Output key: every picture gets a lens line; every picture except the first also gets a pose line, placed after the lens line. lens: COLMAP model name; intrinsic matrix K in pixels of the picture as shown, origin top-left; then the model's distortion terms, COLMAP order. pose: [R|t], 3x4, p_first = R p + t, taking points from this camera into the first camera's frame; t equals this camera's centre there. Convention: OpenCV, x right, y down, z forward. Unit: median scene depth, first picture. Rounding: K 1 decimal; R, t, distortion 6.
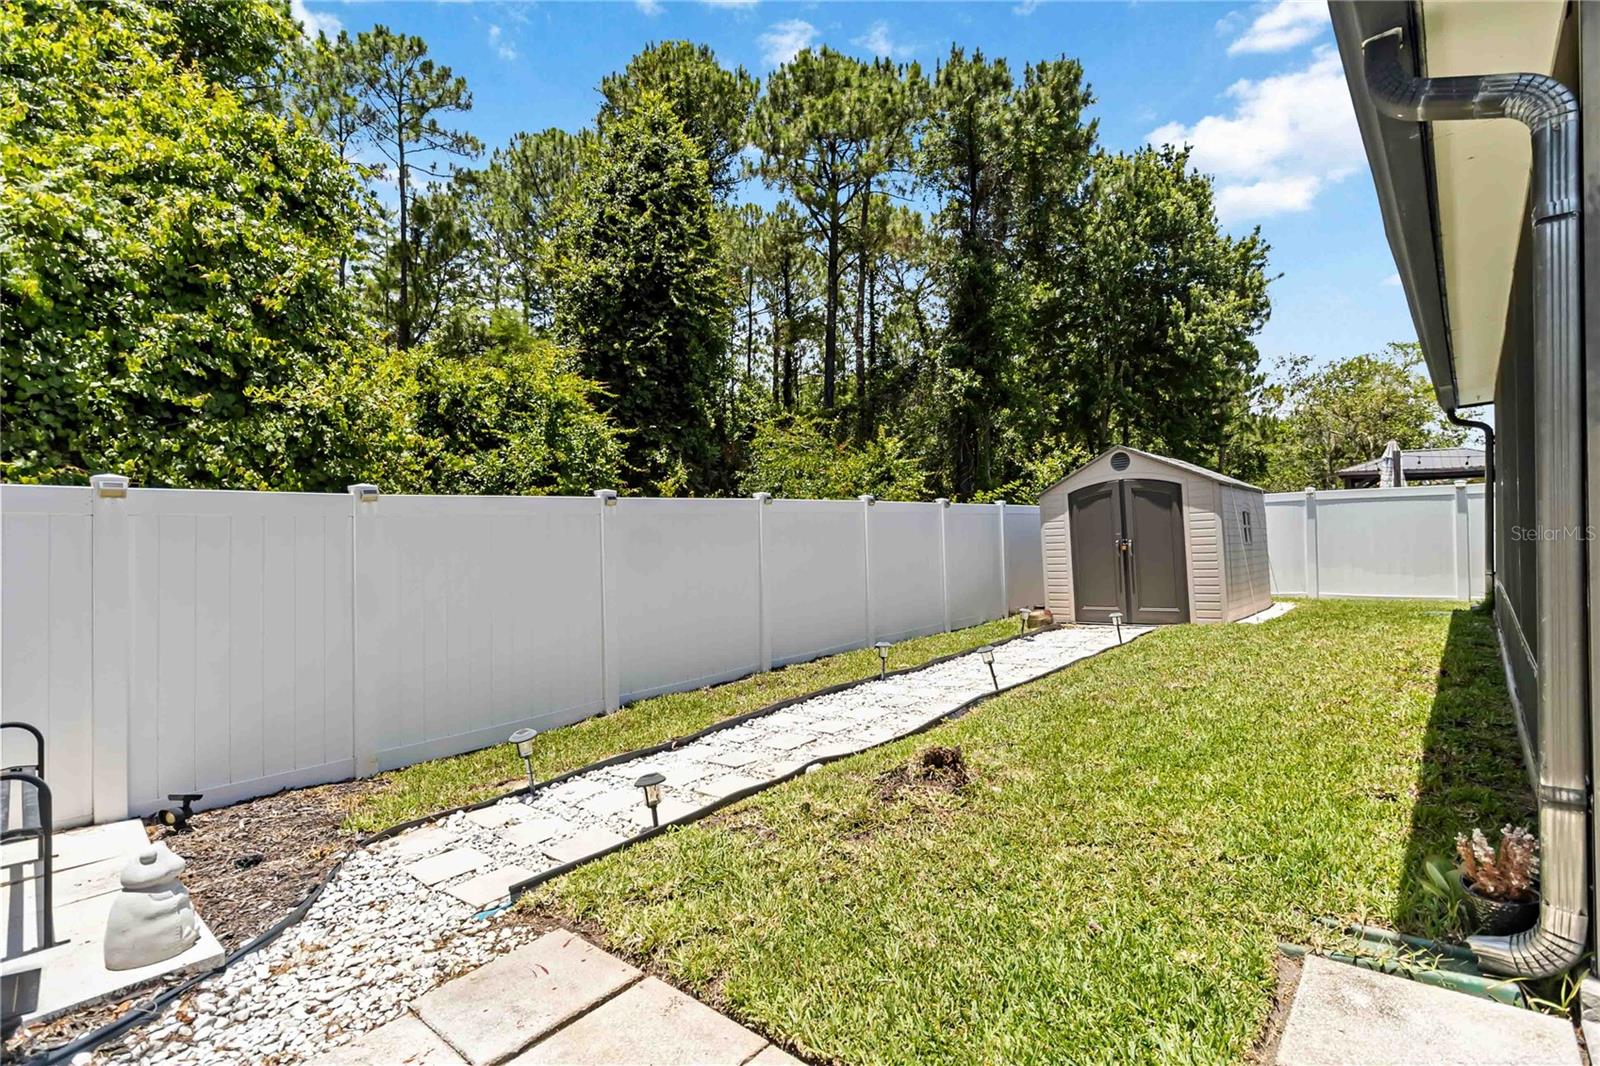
lens RADIAL K [[714.4, 0, 797.5], [0, 714.4, 530.5], [0, 0, 1]] dist [-0.001255, 0.001597]
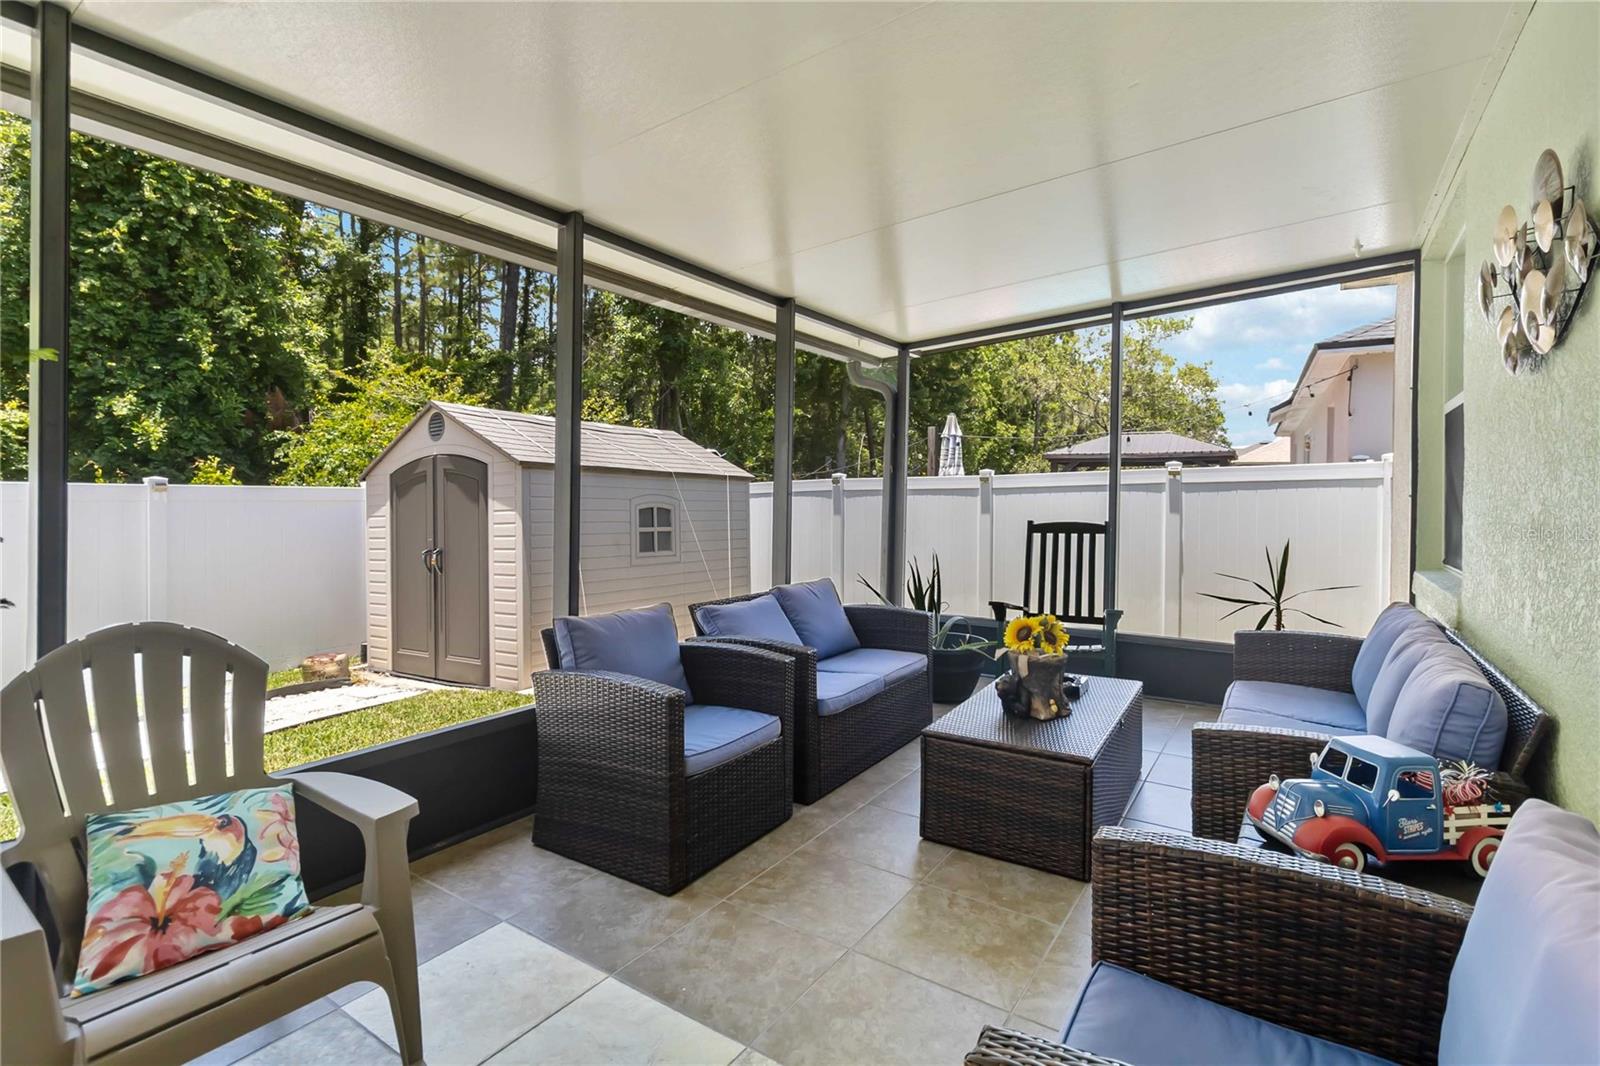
lens RADIAL K [[718.5, 0, 796.0], [0, 718.5, 506.3], [0, 0, 1]] dist [0.002269, 0.000553]
pose [[0.990525, 0.017542, 0.136205, 1.061115], [-0.018713, 0.999798, 0.007325, -0.055580], [-0.136049, -0.009804, 0.990654, 0.503868]]
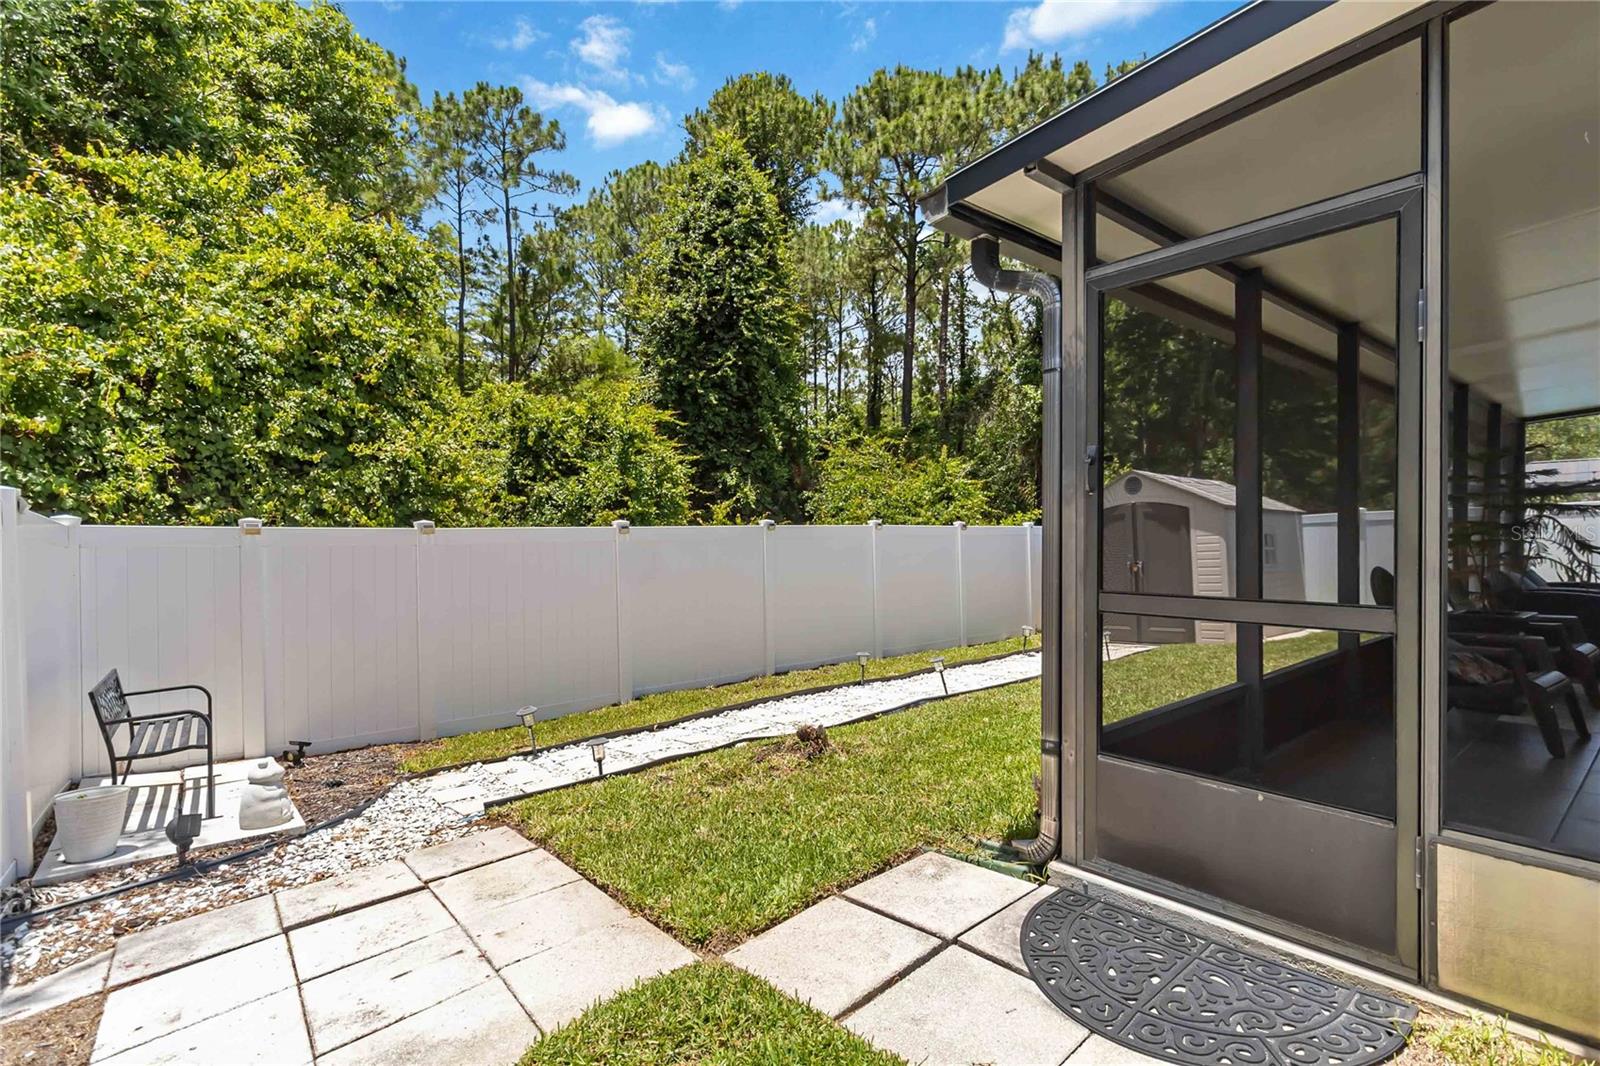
lens RADIAL K [[729.6, 0, 804.1], [0, 729.6, 559.7], [0, 0, 1]] dist [0.004186, -0.000543]
pose [[0.988986, 0.005812, -0.147898, 0.215911], [-0.002599, 0.999757, 0.021908, -0.017973], [0.147989, -0.021282, 0.988760, -0.176534]]
